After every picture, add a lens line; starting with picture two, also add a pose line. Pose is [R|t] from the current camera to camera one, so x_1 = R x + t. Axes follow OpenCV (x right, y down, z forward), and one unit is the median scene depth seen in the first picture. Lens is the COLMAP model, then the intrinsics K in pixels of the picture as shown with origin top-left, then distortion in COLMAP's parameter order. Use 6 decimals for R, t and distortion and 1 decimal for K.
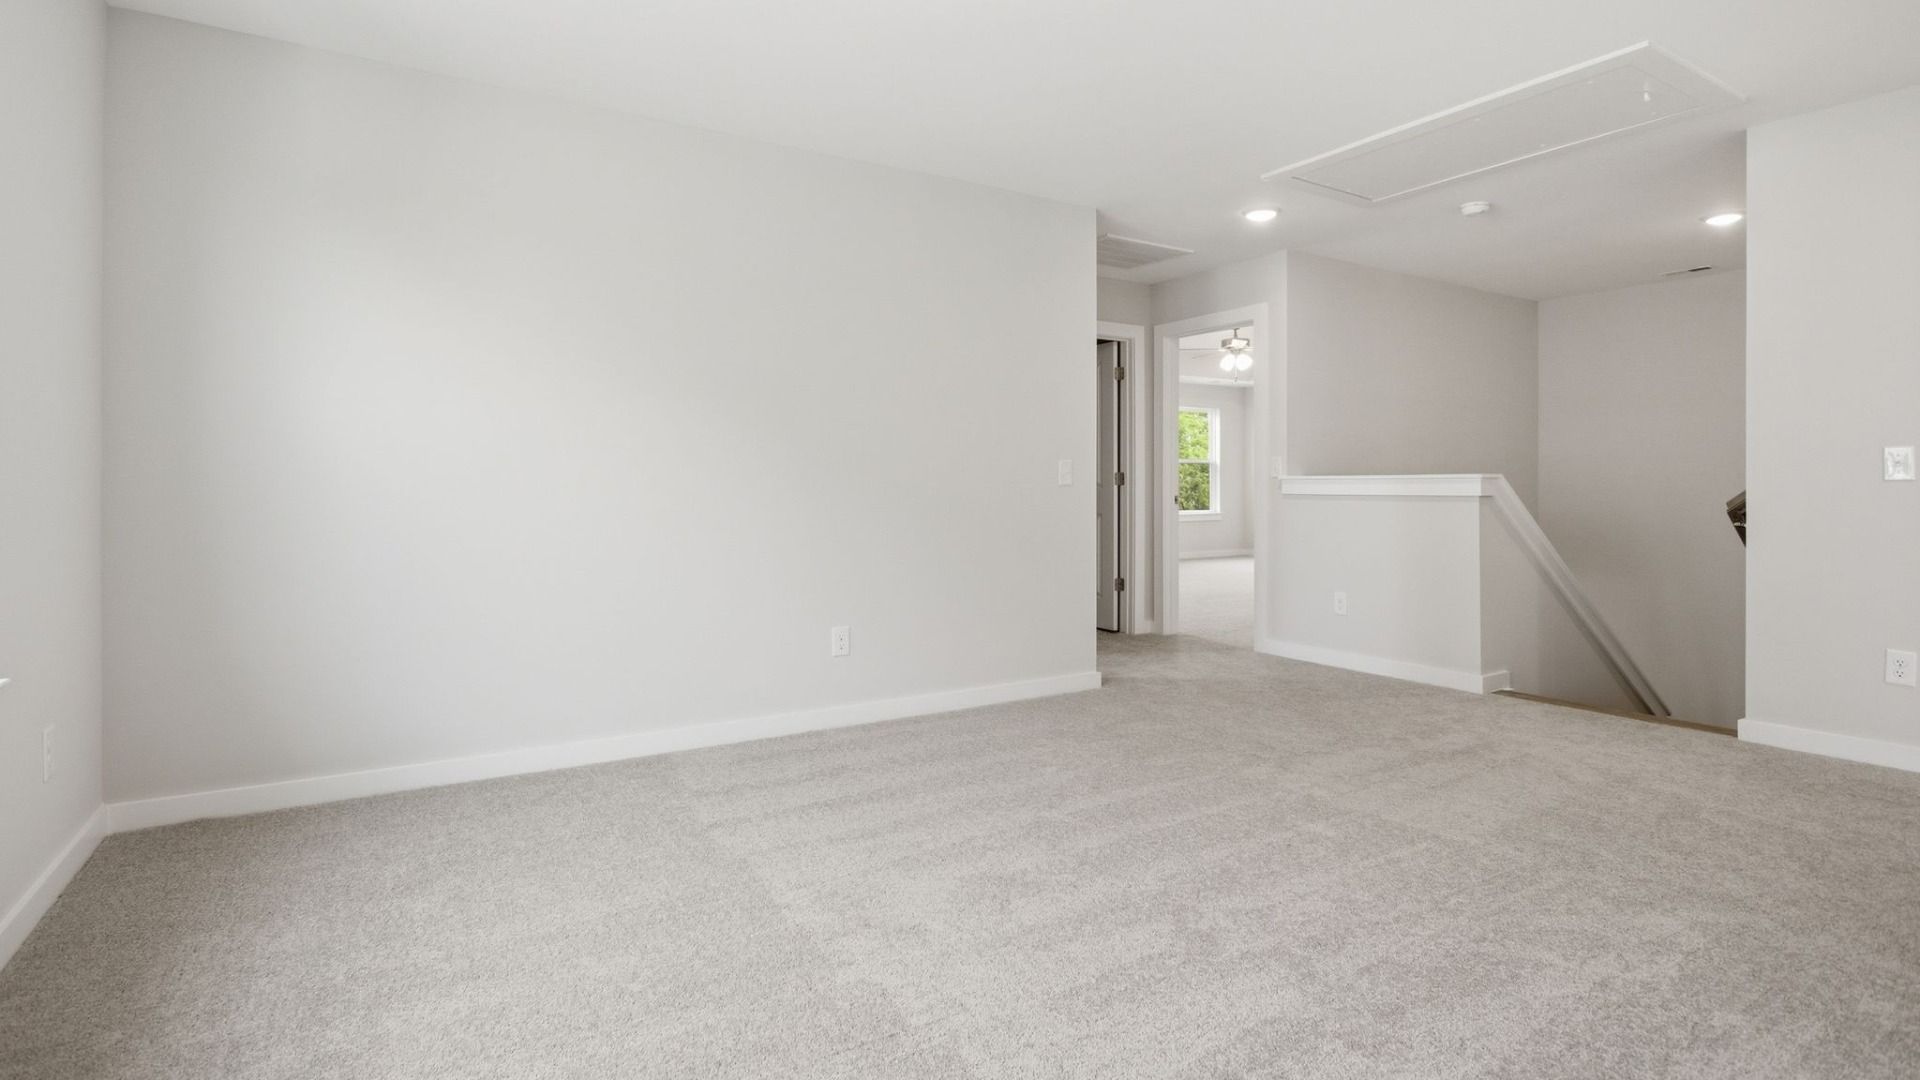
lens RADIAL K [[903.9, 0, 960.2], [0, 903.9, 477.8], [0, 0, 1]] dist [-0.002222, -0.001036]
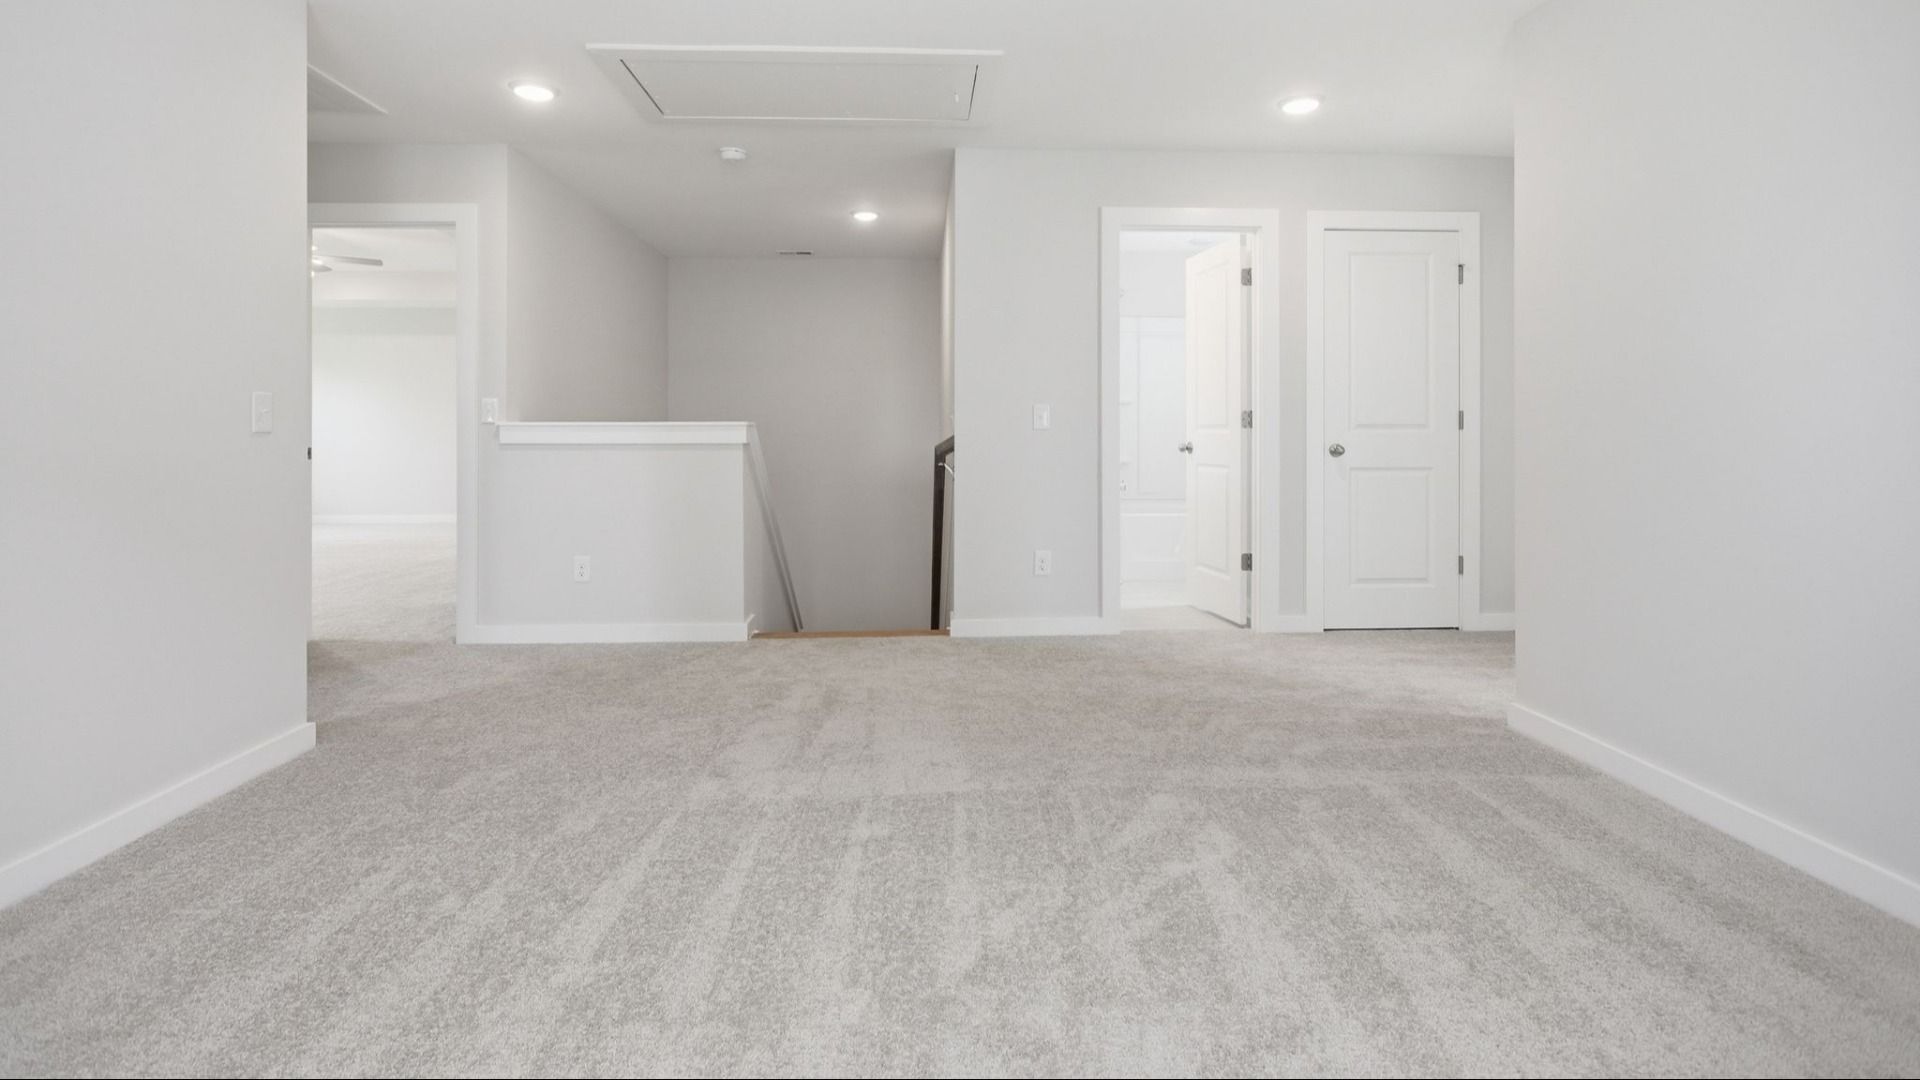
lens RADIAL K [[925.2, 0, 954.8], [0, 925.2, 435.5], [0, 0, 1]] dist [-0.001239, 0.000073]
pose [[0.504607, 0.000457, 0.863349, -0.185594], [-0.007394, 0.999965, 0.003793, 0.005421], [-0.863318, -0.008298, 0.504593, 0.273007]]
